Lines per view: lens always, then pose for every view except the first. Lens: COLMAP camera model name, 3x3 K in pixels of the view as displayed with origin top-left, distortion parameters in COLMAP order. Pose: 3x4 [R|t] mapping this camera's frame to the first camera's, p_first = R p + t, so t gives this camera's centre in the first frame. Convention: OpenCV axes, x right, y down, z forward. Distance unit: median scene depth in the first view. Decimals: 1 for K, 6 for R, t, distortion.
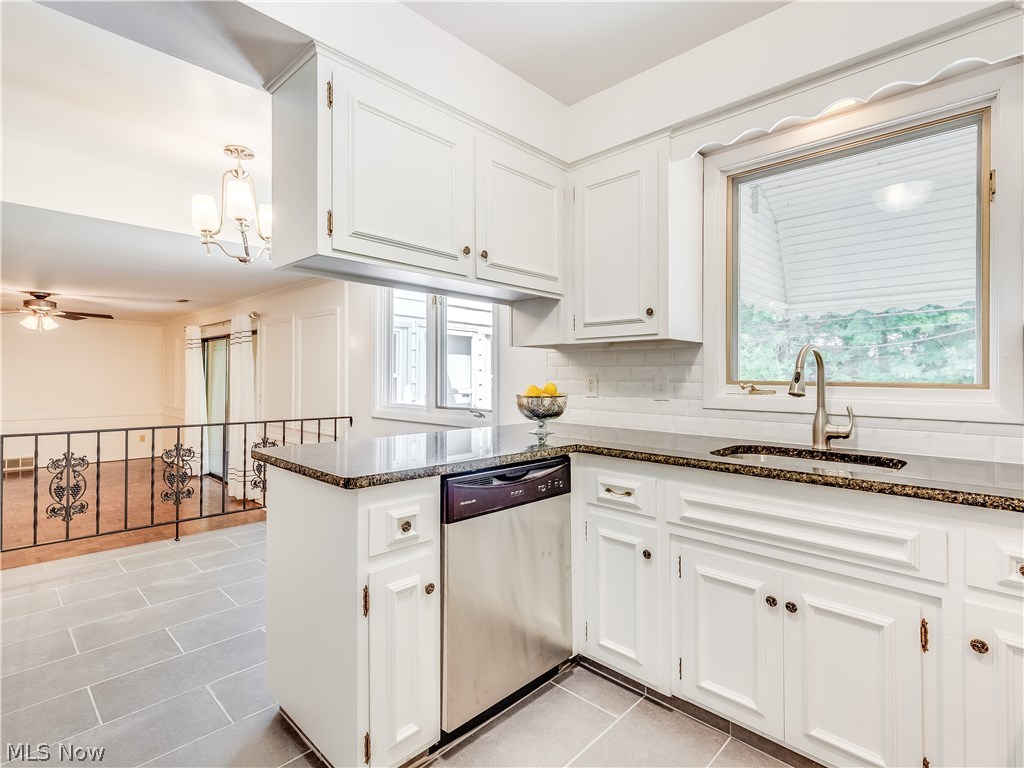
lens RADIAL K [[524.0, 0, 516.5], [0, 524.0, 379.2], [0, 0, 1]] dist [0.005149, -0.001310]
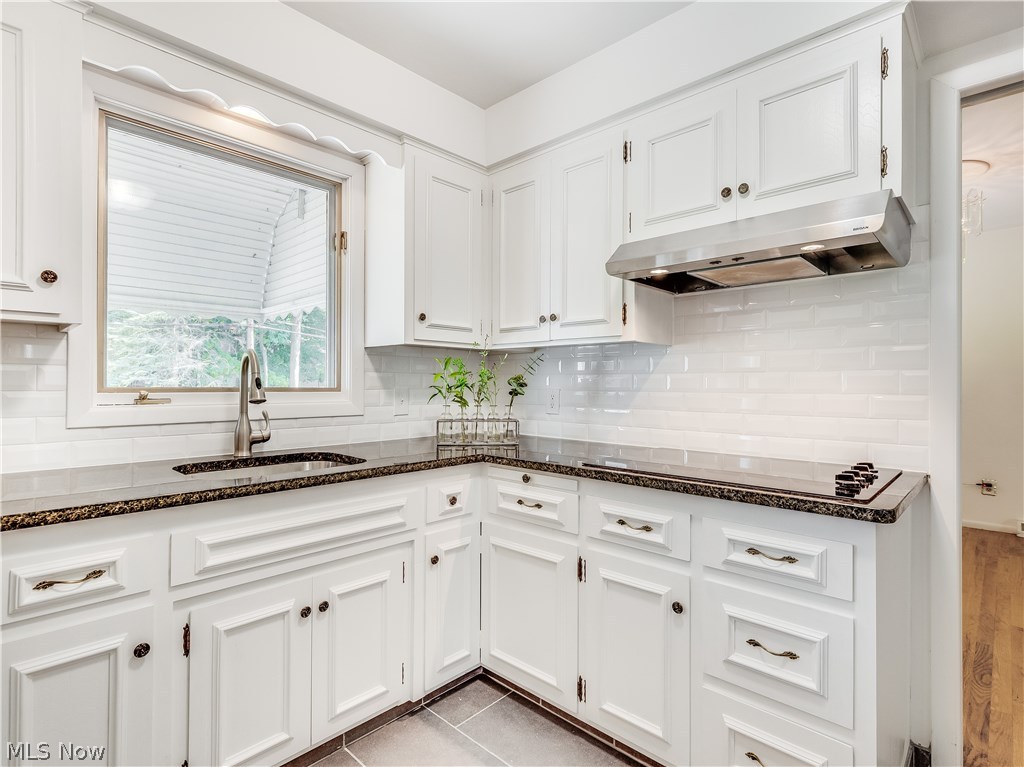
lens RADIAL K [[524.0, 0, 516.3], [0, 524.0, 381.5], [0, 0, 1]] dist [0.005149, -0.001310]
pose [[-0.035748, -0.001110, 0.999360, -0.437429], [-0.000112, 0.999999, 0.001106, -0.008190], [-0.999361, -0.000072, -0.035748, 0.552218]]
